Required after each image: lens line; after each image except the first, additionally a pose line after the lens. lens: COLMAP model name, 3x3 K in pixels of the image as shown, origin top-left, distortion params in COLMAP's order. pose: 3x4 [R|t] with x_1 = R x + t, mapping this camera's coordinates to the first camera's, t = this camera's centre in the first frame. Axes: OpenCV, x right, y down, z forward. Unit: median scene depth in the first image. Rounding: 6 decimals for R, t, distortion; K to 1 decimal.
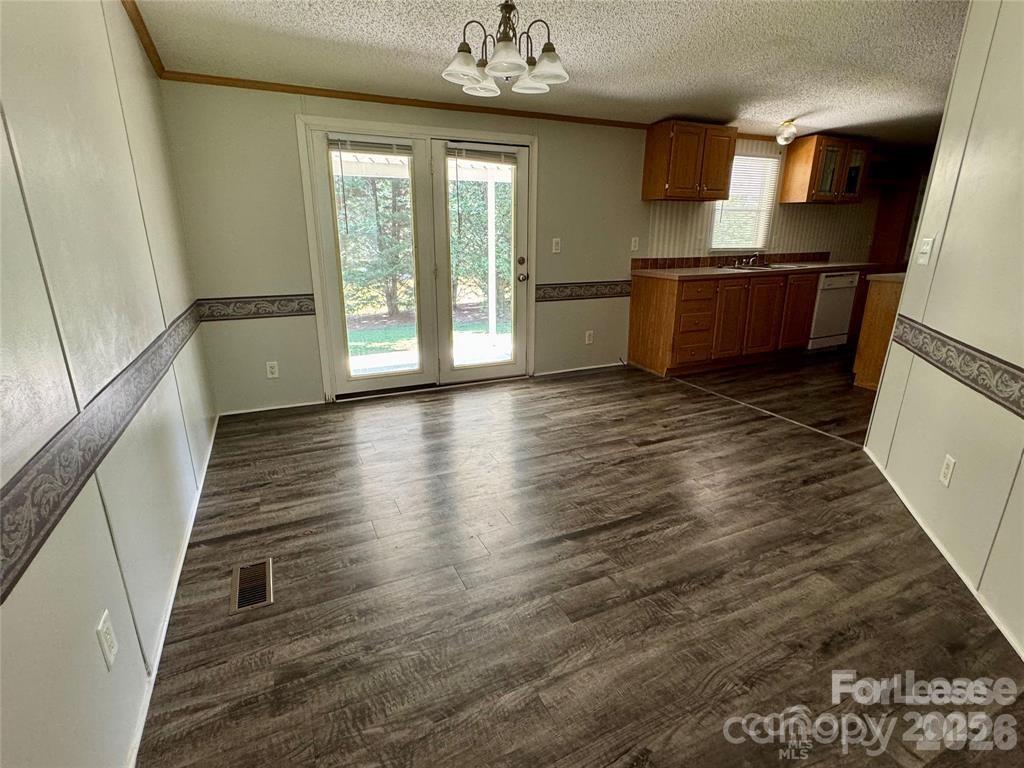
lens RADIAL K [[503.1, 0, 509.6], [0, 503.1, 384.7], [0, 0, 1]] dist [-0.000164, -0.000322]
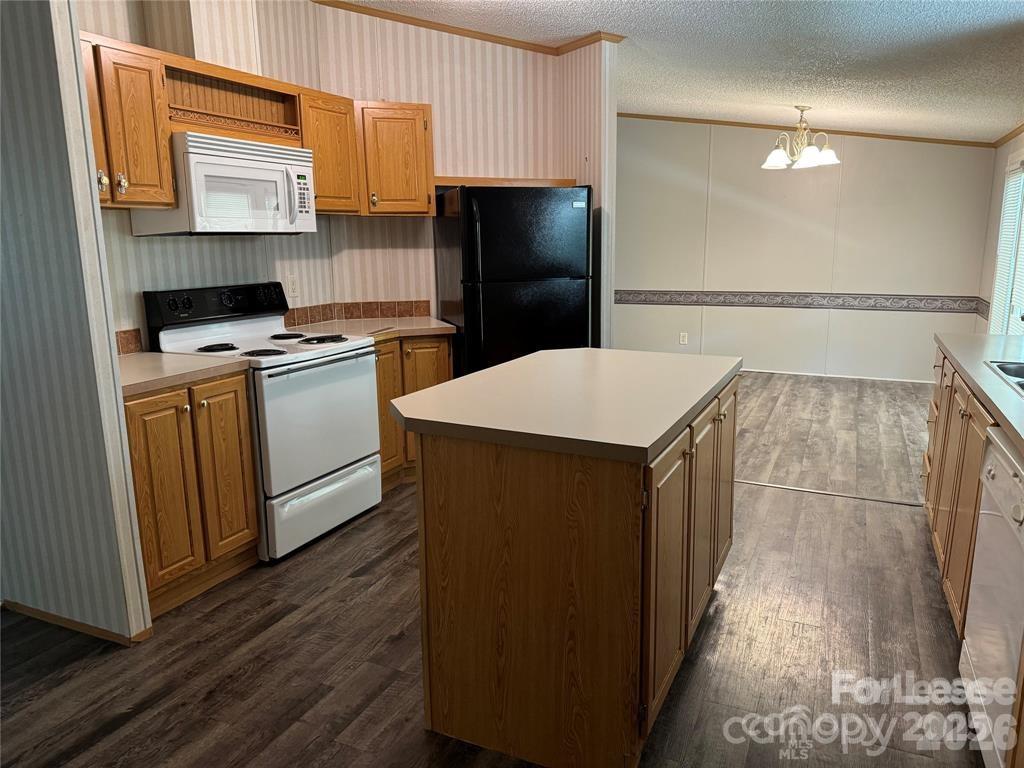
lens RADIAL K [[737.3, 0, 512.0], [0, 737.3, 384.0], [0, 0, 1]] dist [-0.001916, -0.001602]
pose [[-0.762619, 0.136105, -0.632367, 1.113550], [-0.175517, 0.897395, 0.404816, -0.368988], [0.622581, 0.419712, -0.660481, 1.112797]]
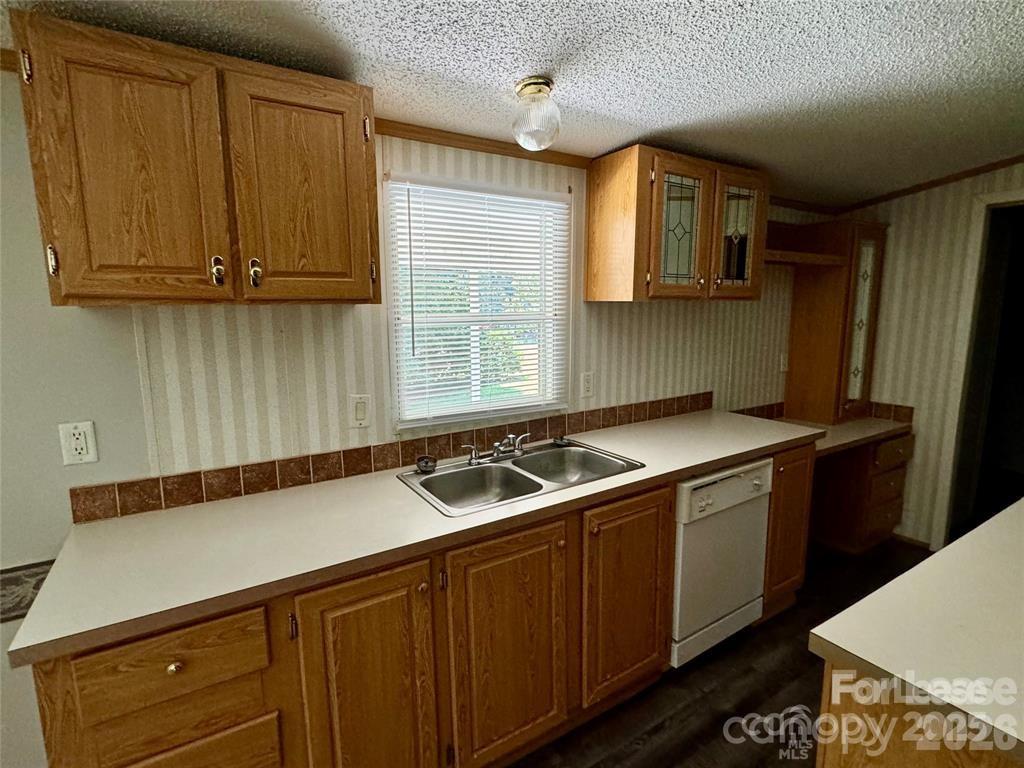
lens RADIAL K [[503.1, 0, 509.6], [0, 503.1, 384.7], [0, 0, 1]] dist [-0.000164, -0.000322]
pose [[0.991724, -0.025040, 0.125922, 0.454022], [0.043551, 0.988255, -0.146479, -0.249301], [-0.120775, 0.150751, 0.981167, 0.643761]]
